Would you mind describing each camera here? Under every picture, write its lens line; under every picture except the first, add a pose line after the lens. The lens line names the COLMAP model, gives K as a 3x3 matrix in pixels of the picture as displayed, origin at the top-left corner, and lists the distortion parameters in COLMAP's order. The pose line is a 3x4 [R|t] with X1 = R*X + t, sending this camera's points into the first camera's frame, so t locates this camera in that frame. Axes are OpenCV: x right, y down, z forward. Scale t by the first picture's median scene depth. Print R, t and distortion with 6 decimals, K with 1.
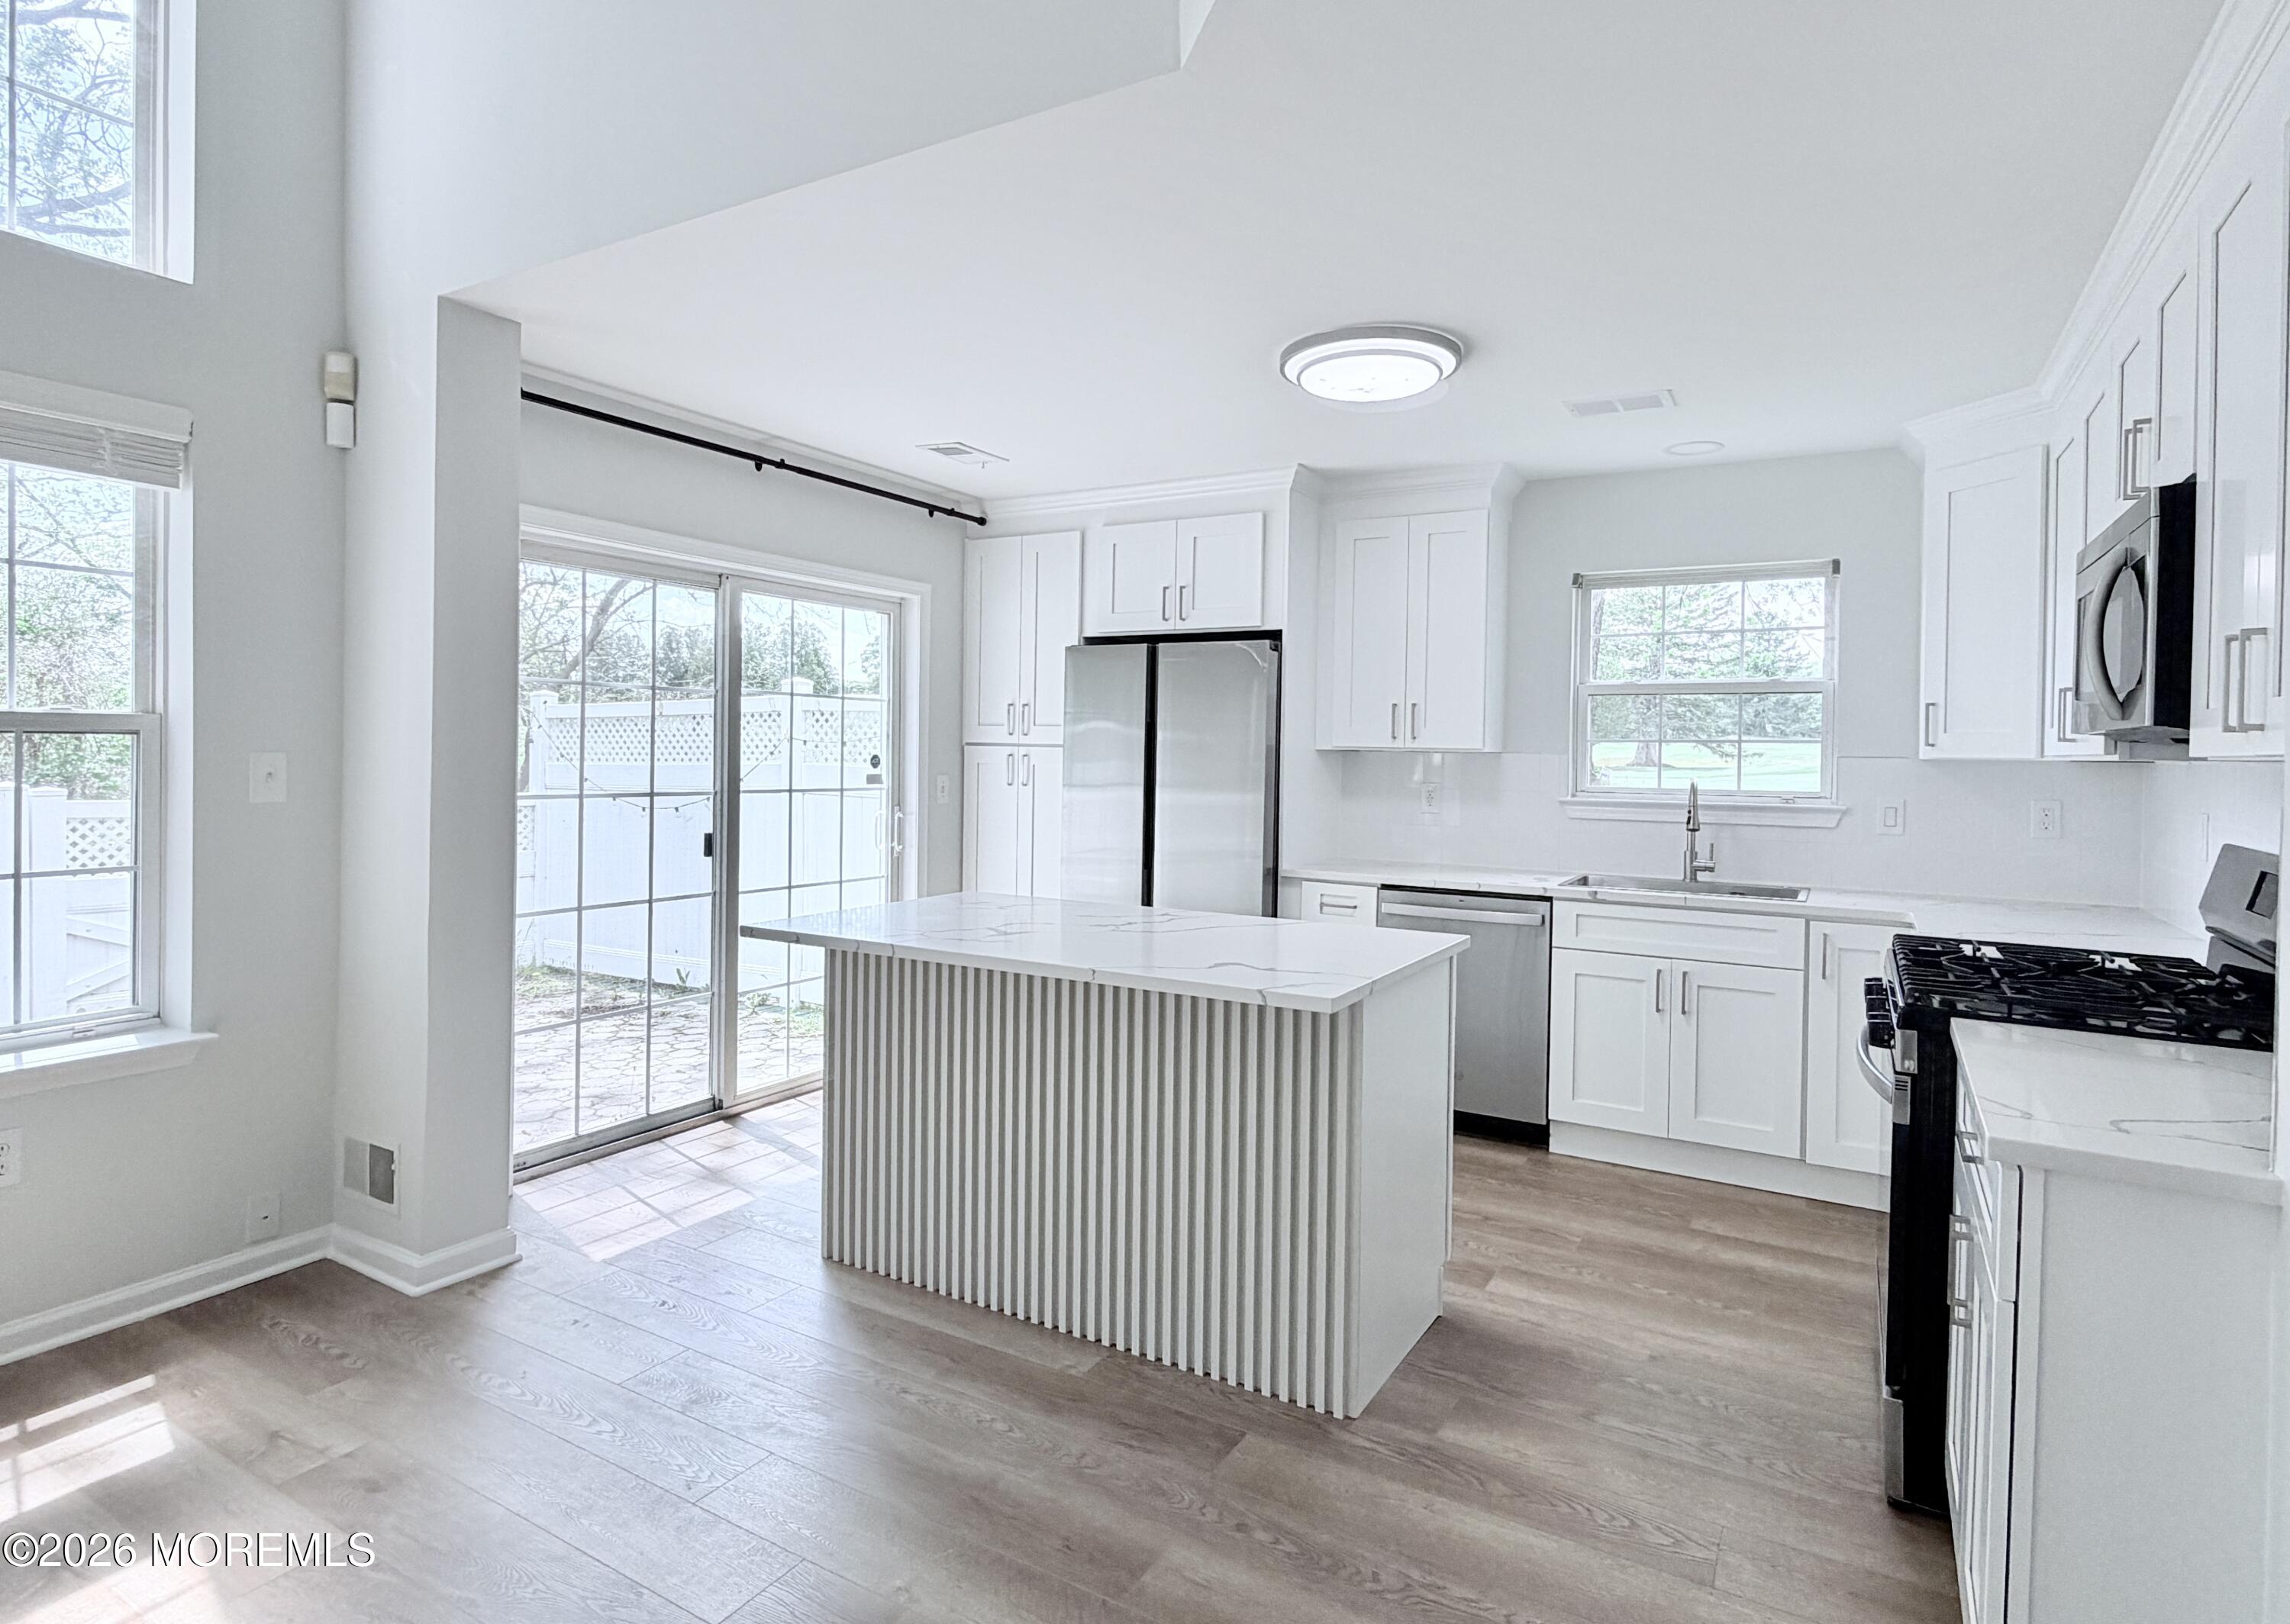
lens RADIAL K [[1218.0, 0, 1147.8], [0, 1218.0, 753.0], [0, 0, 1]] dist [-0.000102, -0.000758]
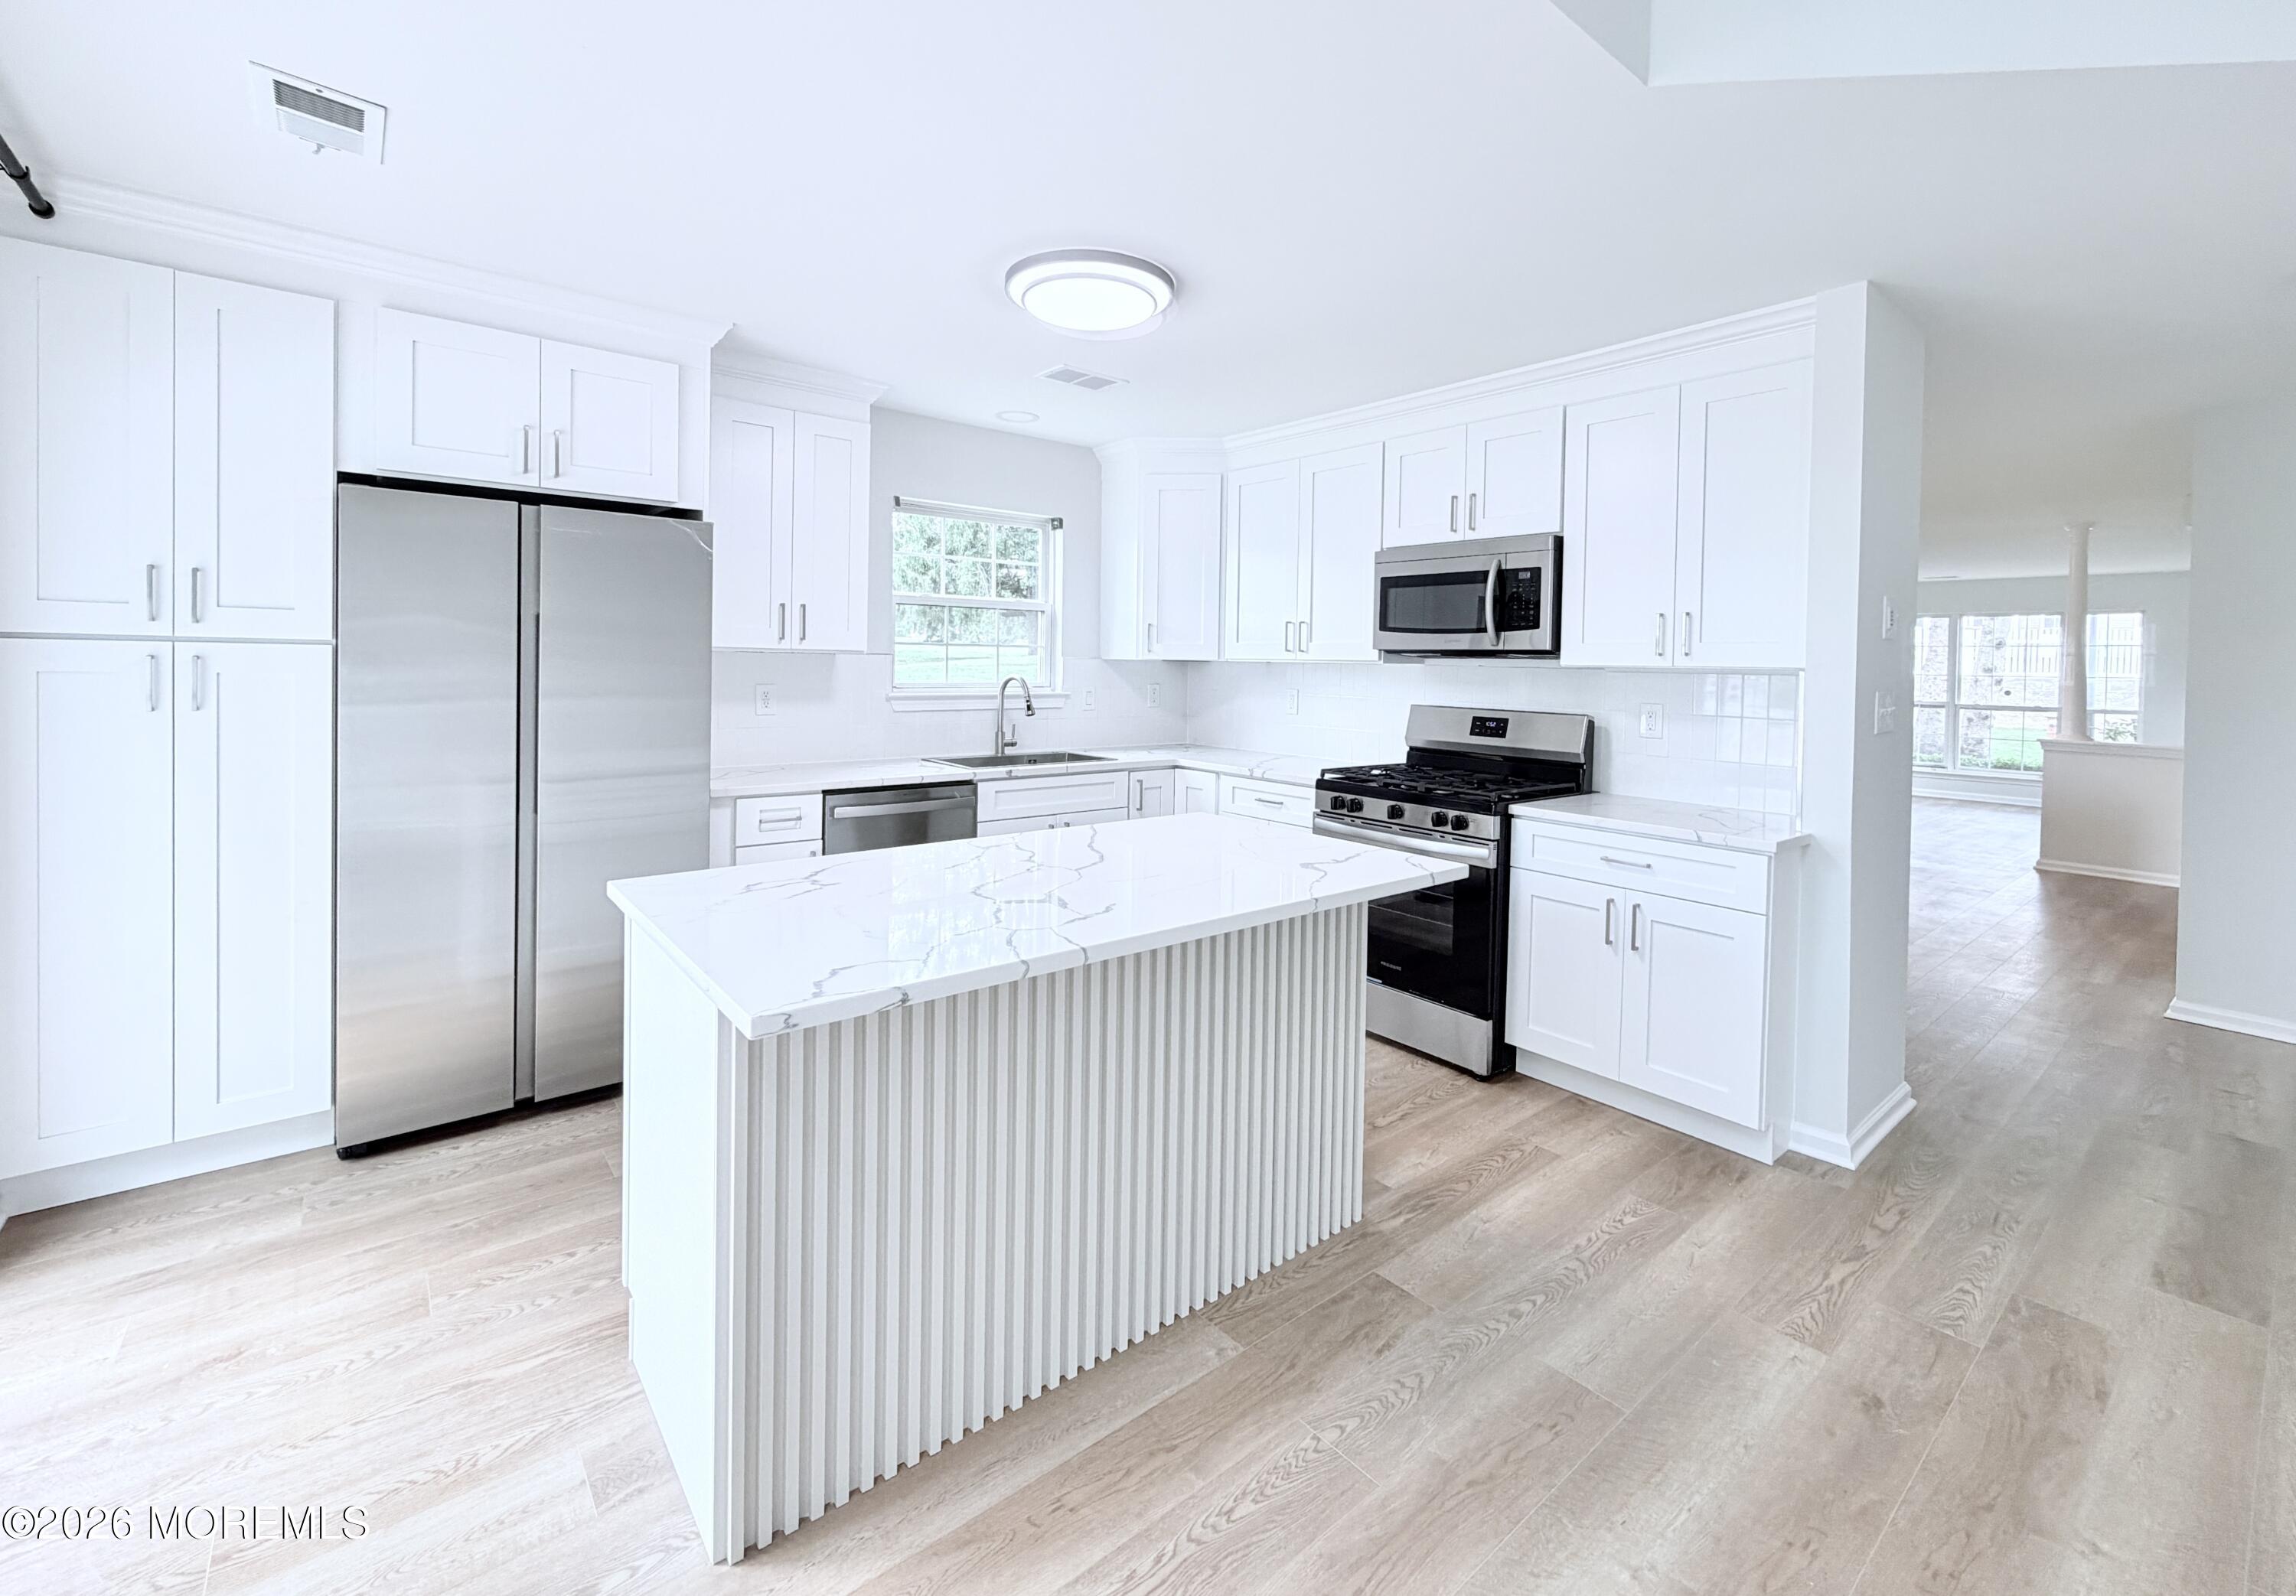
lens RADIAL K [[972.6, 0, 1161.3], [0, 972.6, 680.8], [0, 0, 1]] dist [-0.004515, -0.000305]
pose [[0.344297, -0.025715, 0.938509, -0.721366], [-0.004055, 0.999575, 0.028876, -0.003945], [-0.938852, -0.013747, 0.344046, 0.798266]]
